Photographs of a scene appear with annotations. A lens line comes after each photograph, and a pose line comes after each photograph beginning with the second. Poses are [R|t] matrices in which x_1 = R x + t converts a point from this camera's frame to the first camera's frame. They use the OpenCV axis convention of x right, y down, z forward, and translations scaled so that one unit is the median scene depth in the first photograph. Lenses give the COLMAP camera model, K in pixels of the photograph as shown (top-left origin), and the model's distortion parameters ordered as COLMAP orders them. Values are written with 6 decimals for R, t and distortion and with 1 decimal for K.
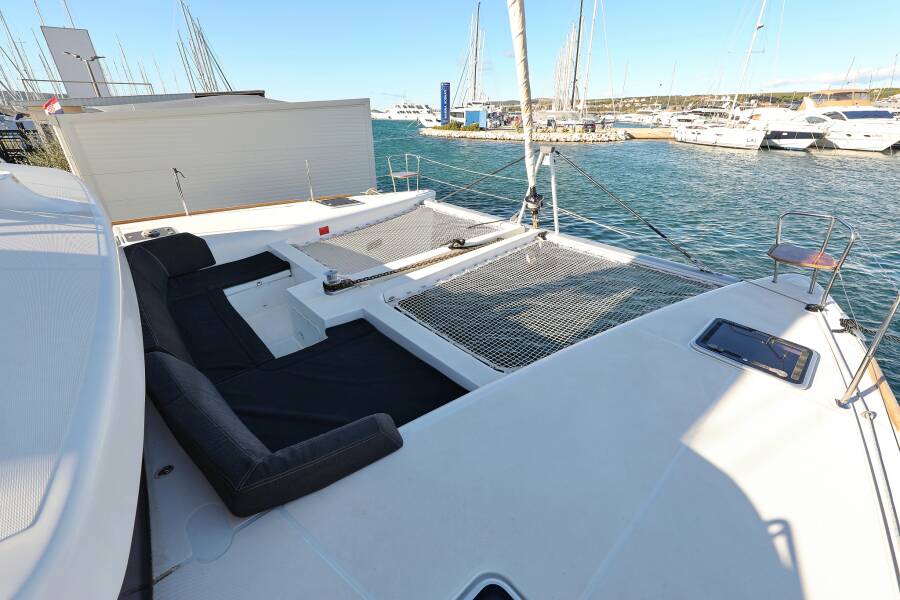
lens RADIAL K [[382.7, 0, 432.5], [0, 382.7, 302.9], [0, 0, 1]] dist [0.000722, -0.000044]
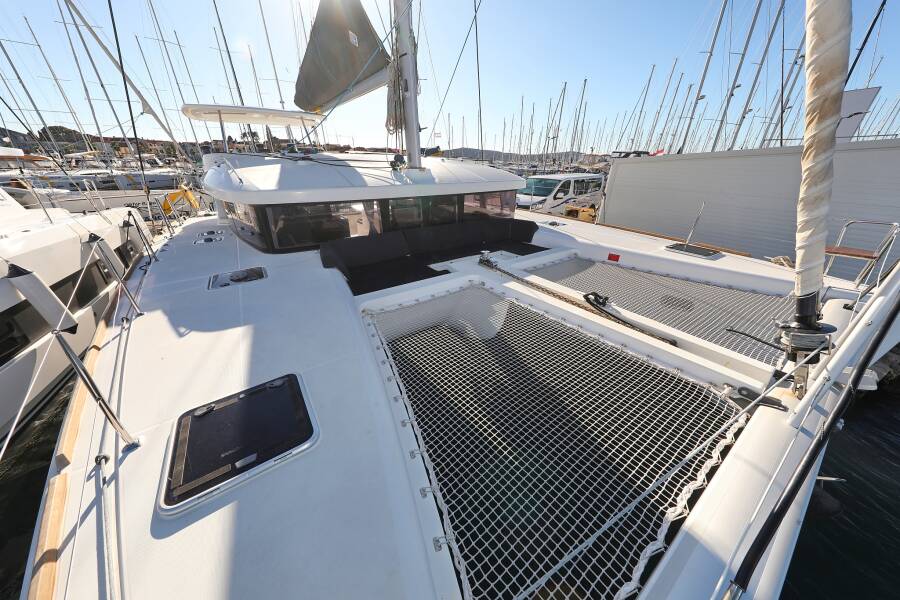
lens RADIAL K [[288.6, 0, 450.0], [0, 288.6, 300.0], [0, 0, 1]] dist [0.000285, -0.000036]
pose [[-0.130700, 0.424552, -0.895920, 0.708094], [-0.452012, 0.778768, 0.434978, -0.300434], [0.882384, 0.461819, 0.090117, 0.709443]]
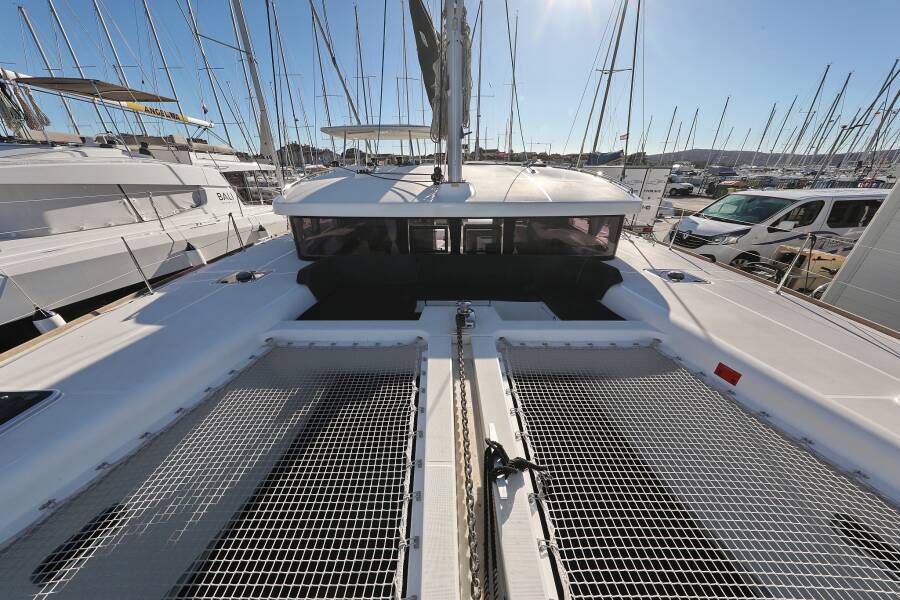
lens RADIAL K [[285.9, 0, 438.8], [0, 285.9, 321.3], [0, 0, 1]] dist [0.006538, 0.000004]
pose [[-0.683382, 0.339208, -0.646473, 0.261615], [-0.324692, 0.651893, 0.685281, -0.466399], [0.653884, 0.678214, -0.335354, 1.030556]]
